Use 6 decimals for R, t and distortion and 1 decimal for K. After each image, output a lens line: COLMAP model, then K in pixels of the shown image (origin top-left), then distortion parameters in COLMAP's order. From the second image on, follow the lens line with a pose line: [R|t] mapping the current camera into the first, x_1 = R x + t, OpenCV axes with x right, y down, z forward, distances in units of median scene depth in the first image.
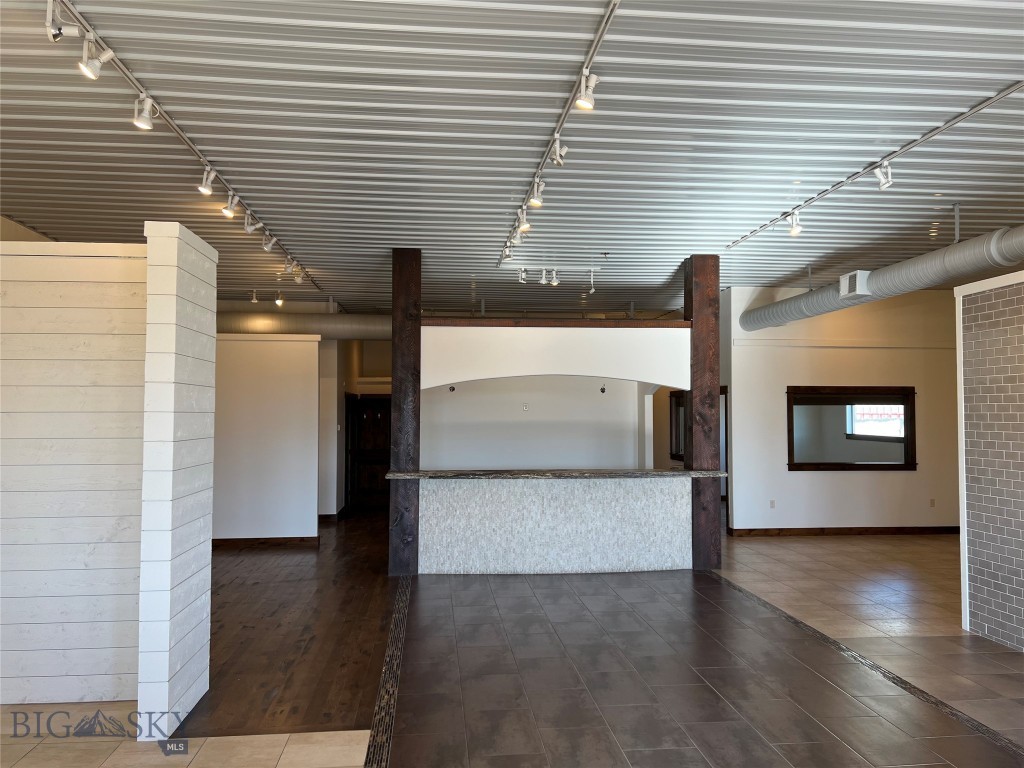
lens RADIAL K [[761.2, 0, 514.8], [0, 761.2, 381.8], [0, 0, 1]] dist [0.048122, -0.050556]
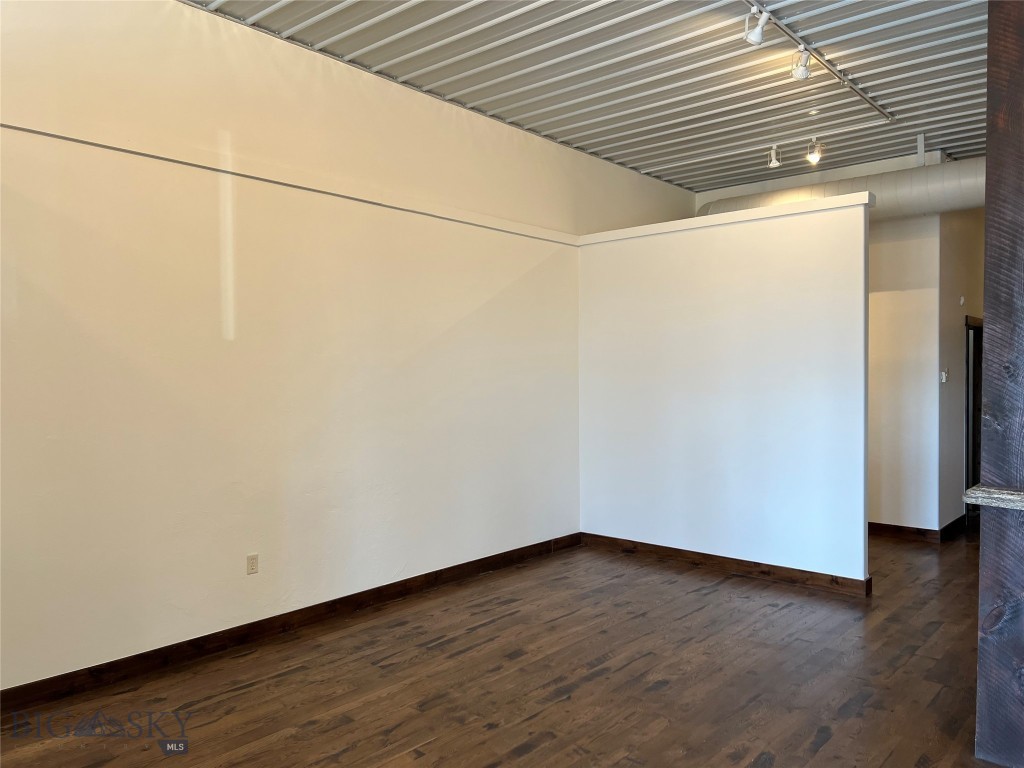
lens RADIAL K [[761.2, 0, 514.8], [0, 761.2, 381.8], [0, 0, 1]] dist [0.048122, -0.050556]
pose [[0.676646, 0.009855, -0.736243, -0.183726], [0.030390, 0.998685, 0.041297, 0.200948], [0.735681, -0.050318, 0.675456, 2.514751]]
